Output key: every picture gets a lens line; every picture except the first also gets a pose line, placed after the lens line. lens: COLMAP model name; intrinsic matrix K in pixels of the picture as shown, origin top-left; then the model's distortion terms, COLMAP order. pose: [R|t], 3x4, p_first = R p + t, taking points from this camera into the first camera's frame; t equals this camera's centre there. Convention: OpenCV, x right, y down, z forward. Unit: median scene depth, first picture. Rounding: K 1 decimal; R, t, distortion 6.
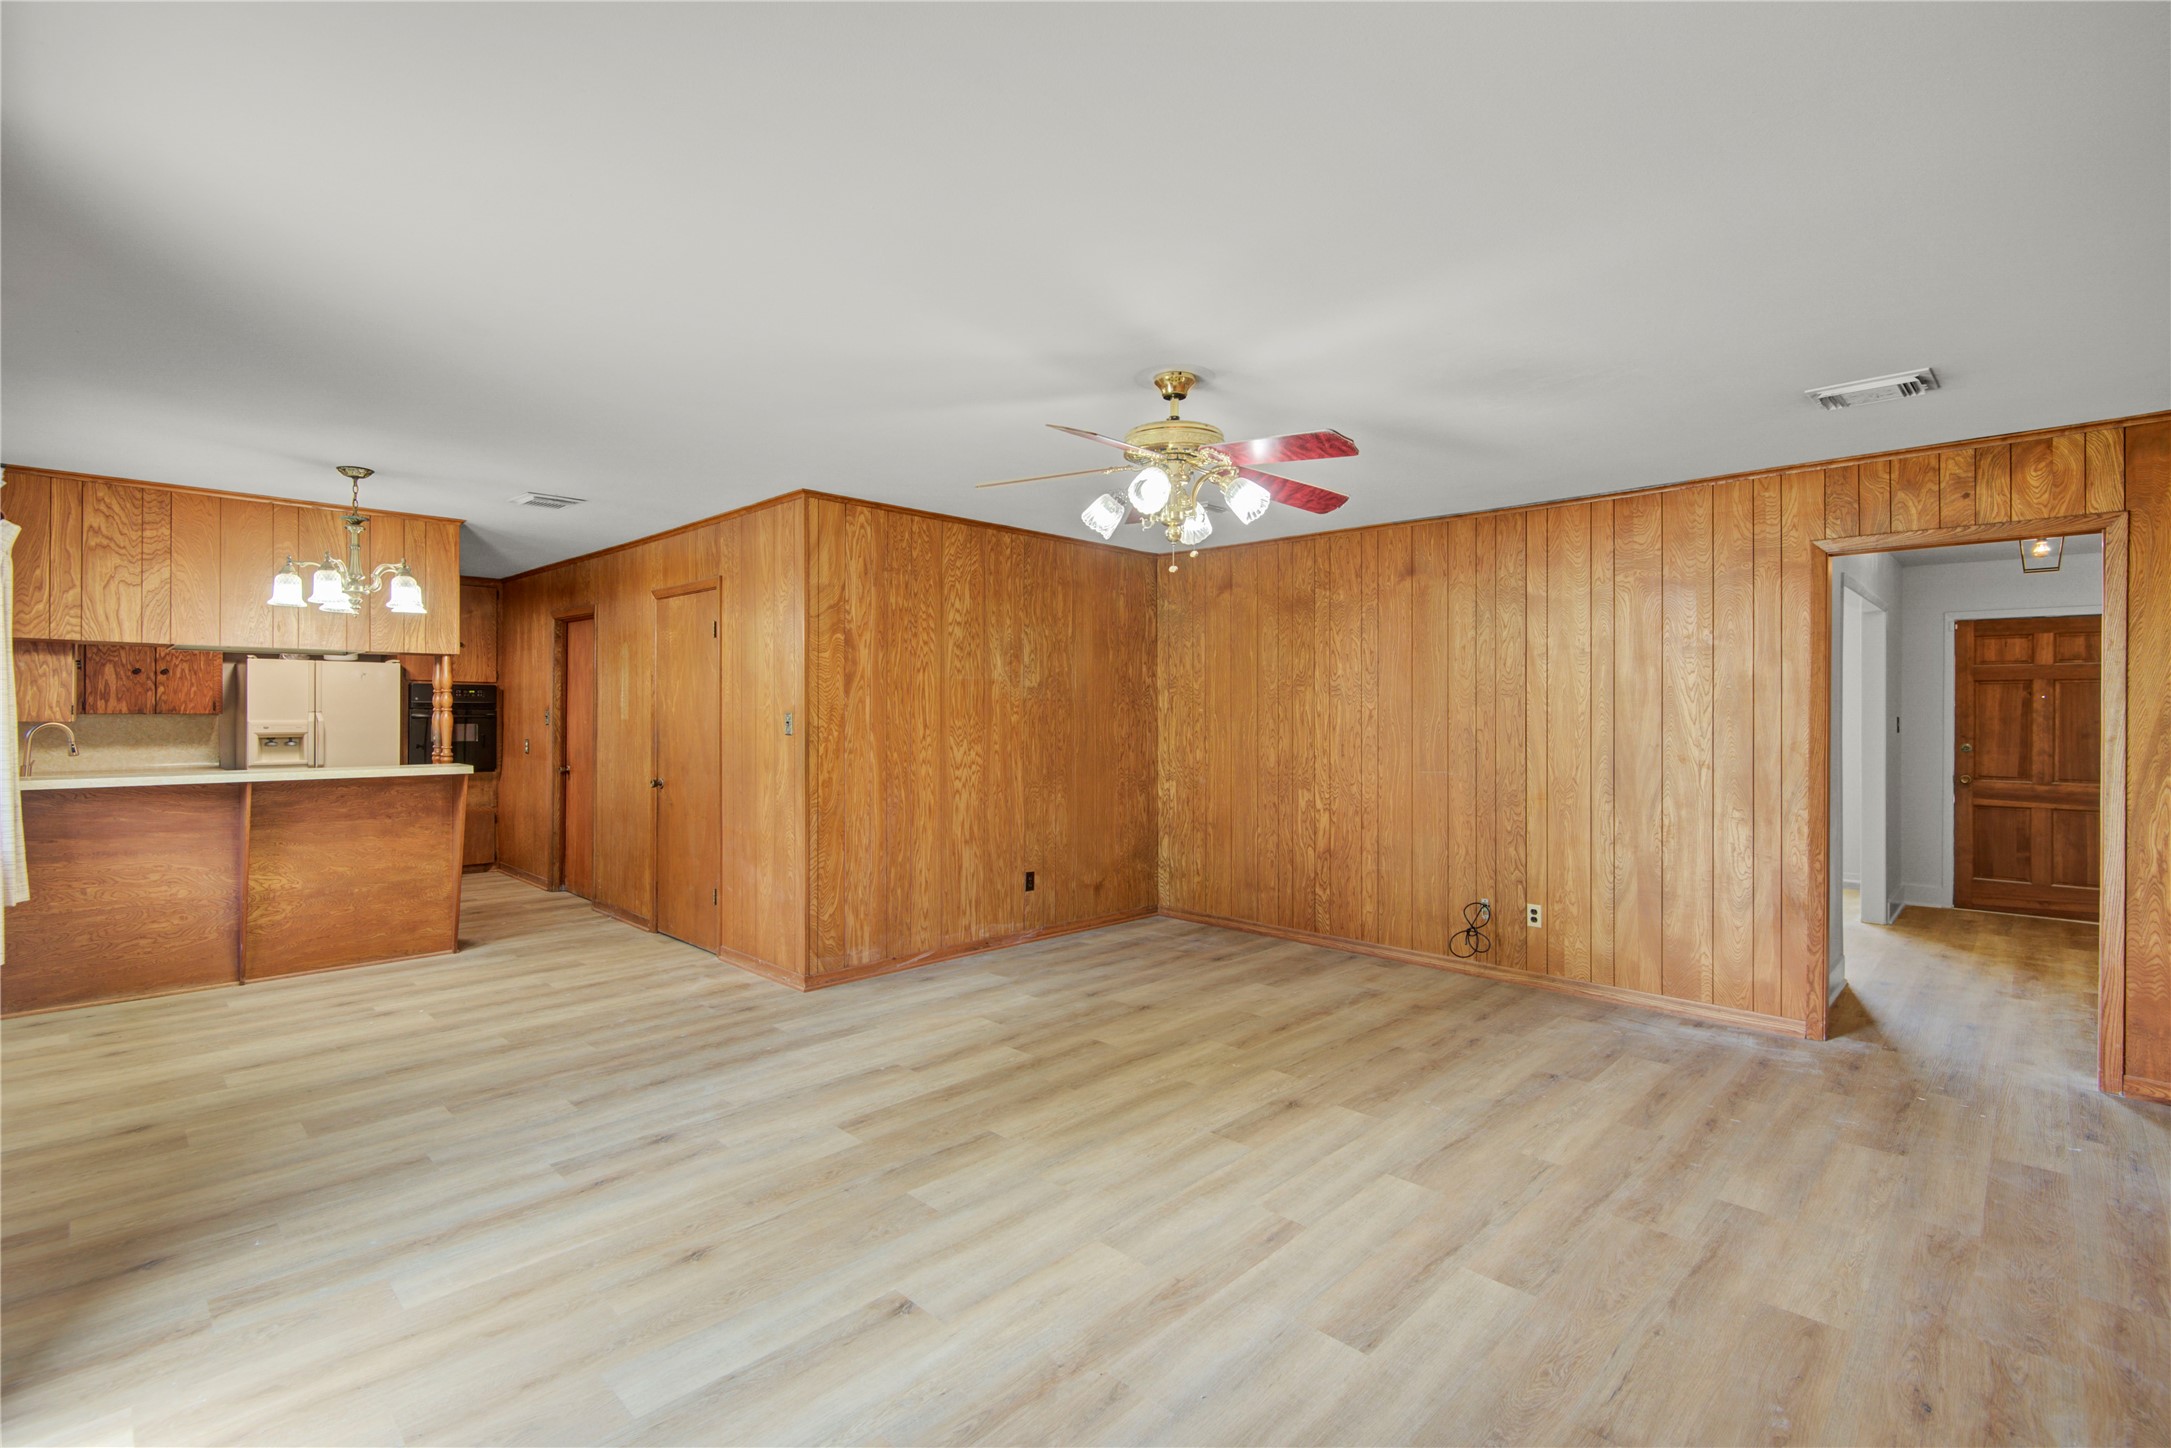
lens RADIAL K [[984.6, 0, 1087.2], [0, 984.6, 717.3], [0, 0, 1]] dist [0.006553, -0.006446]
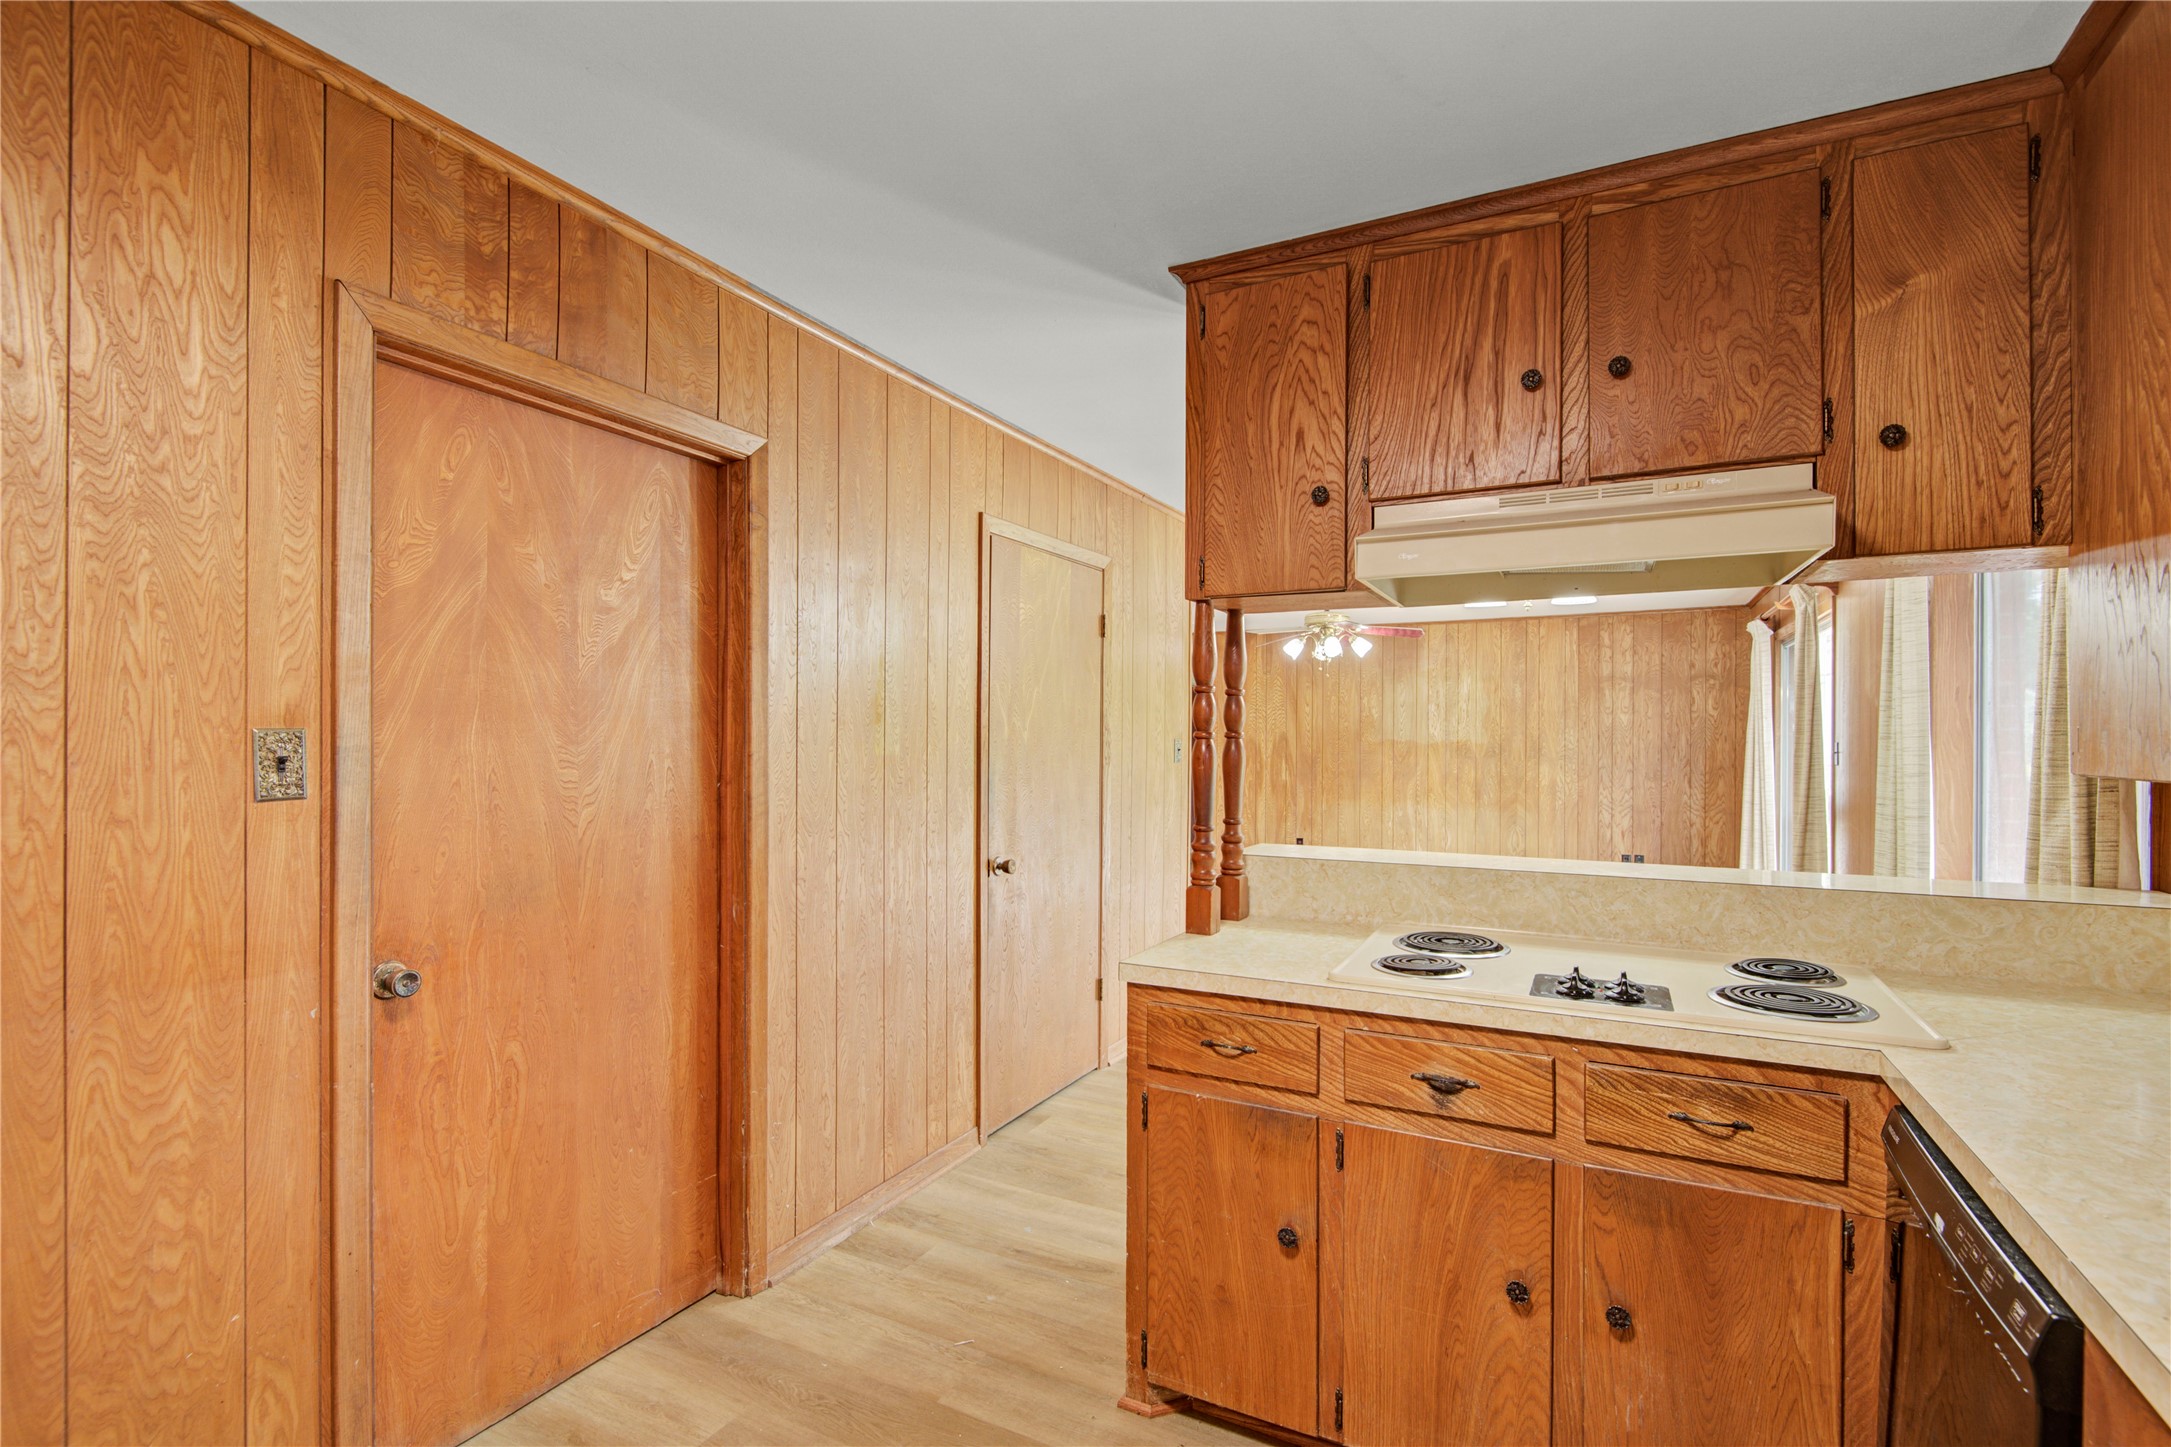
lens RADIAL K [[984.6, 0, 1090.8], [0, 984.6, 739.7], [0, 0, 1]] dist [0.006553, -0.006446]
pose [[-0.283984, -0.004411, 0.958819, -1.342887], [0.000598, 0.999988, 0.004778, -0.009930], [-0.958829, 0.001930, -0.283978, 1.509710]]
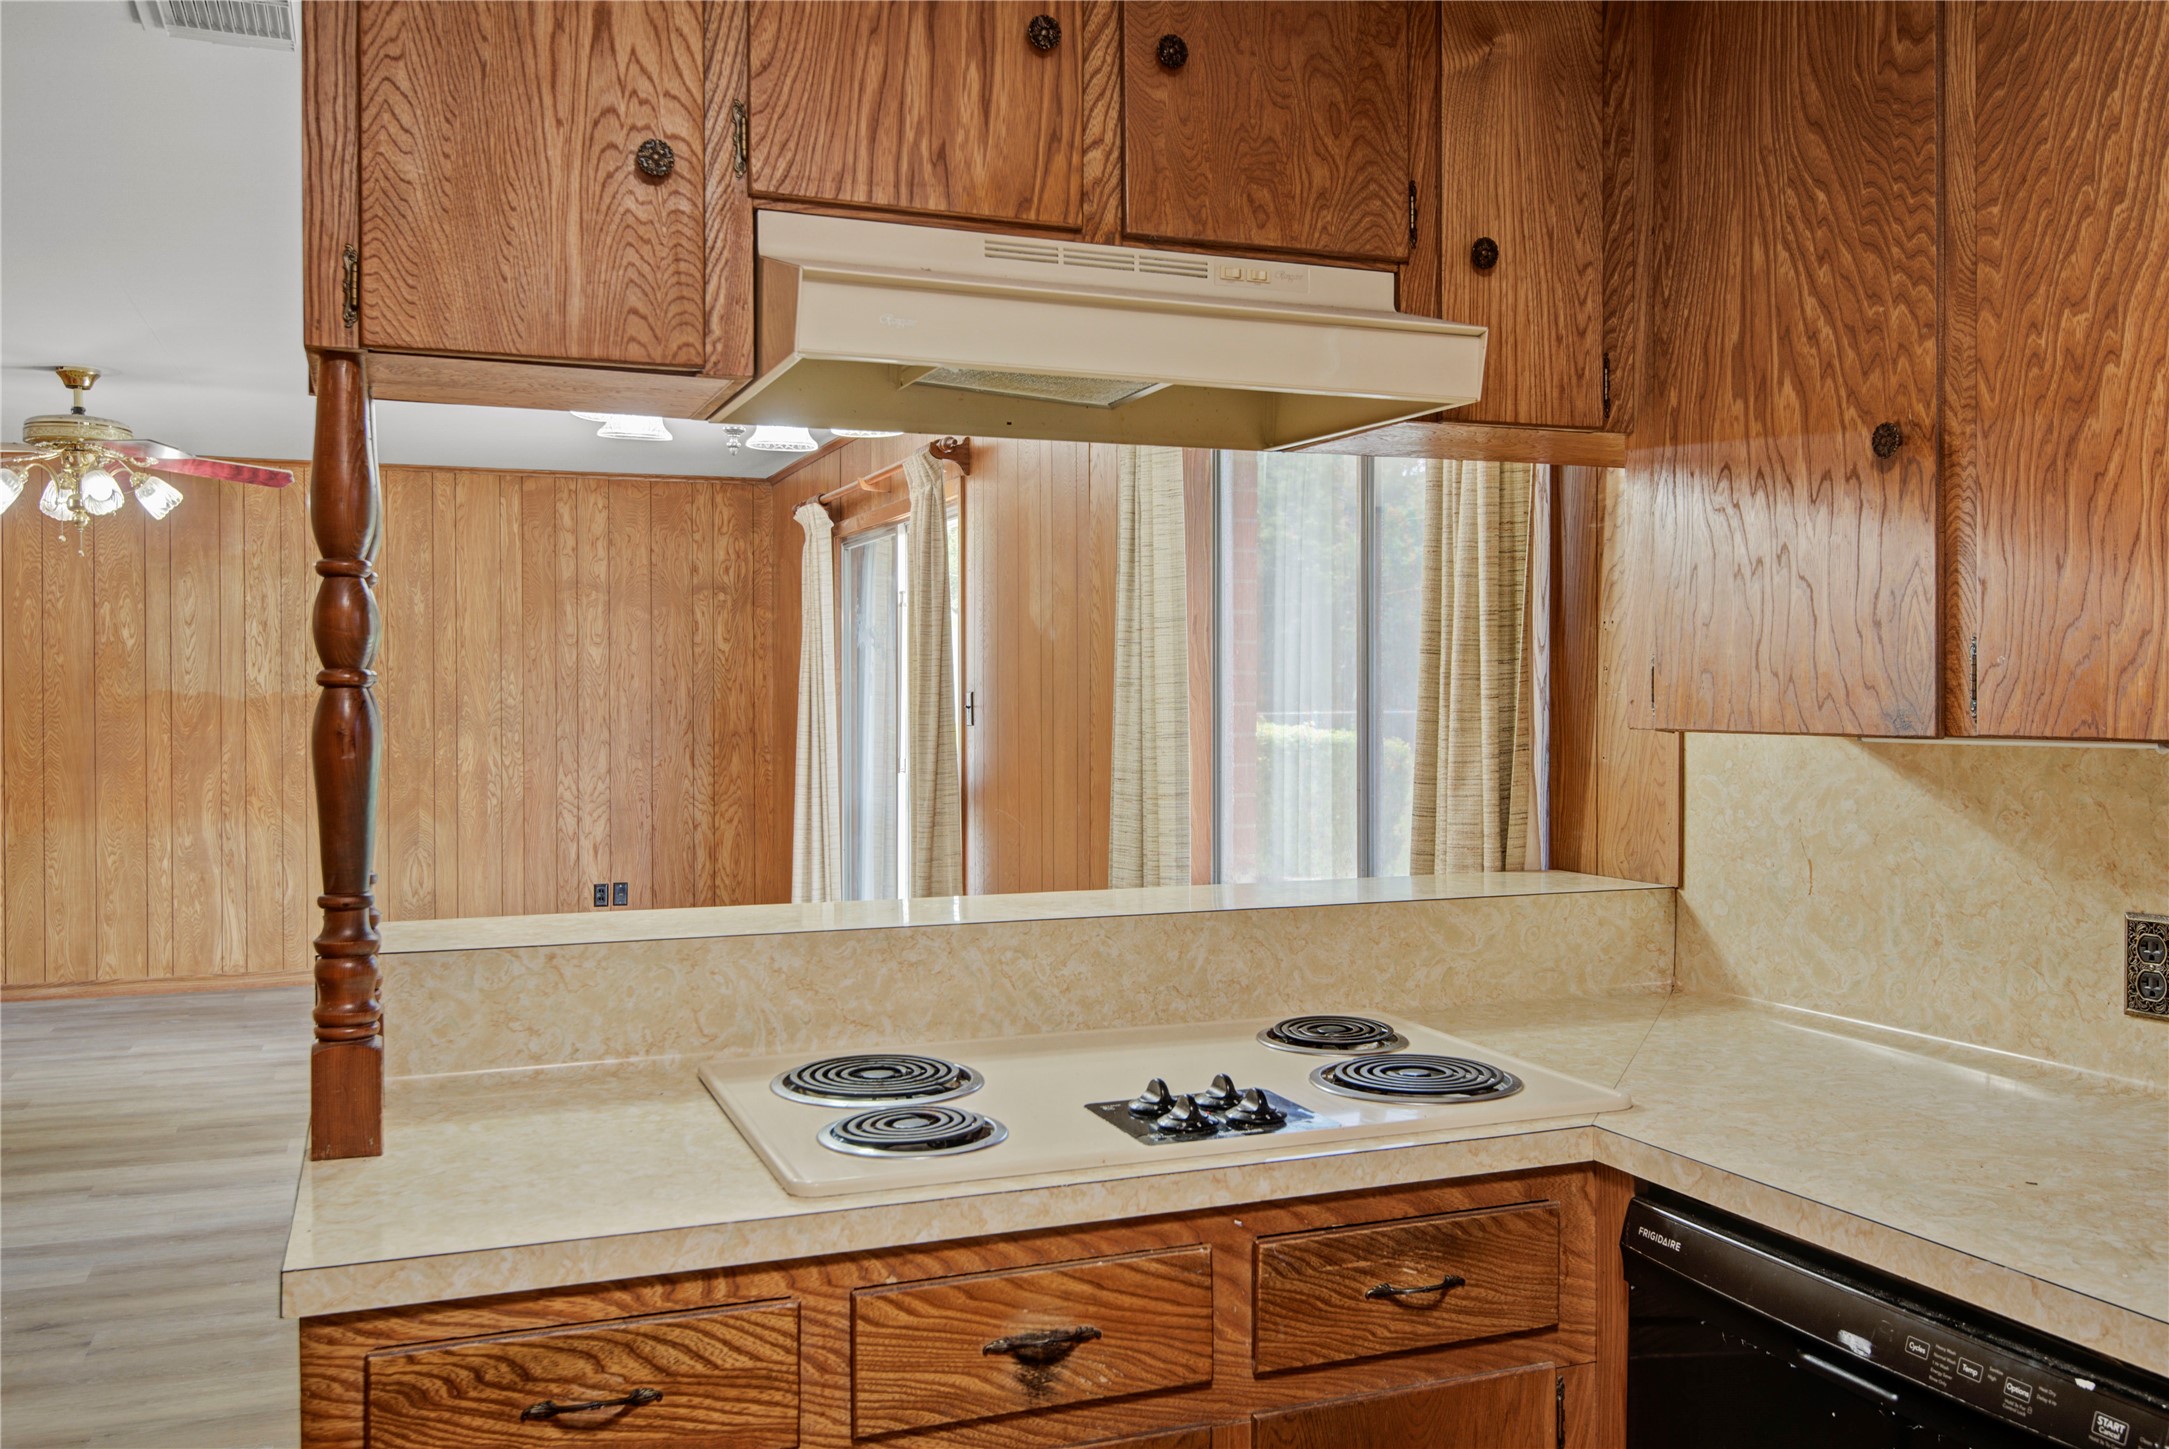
lens RADIAL K [[1778.7, 0, 1085.3], [0, 1778.7, 713.8], [0, 0, 1]] dist [0.011390, -0.006136]
pose [[-0.908188, -0.006438, 0.418513, -1.171591], [0.001310, 0.999833, 0.018223, -0.009040], [-0.418560, 0.017098, -0.908028, 1.592001]]
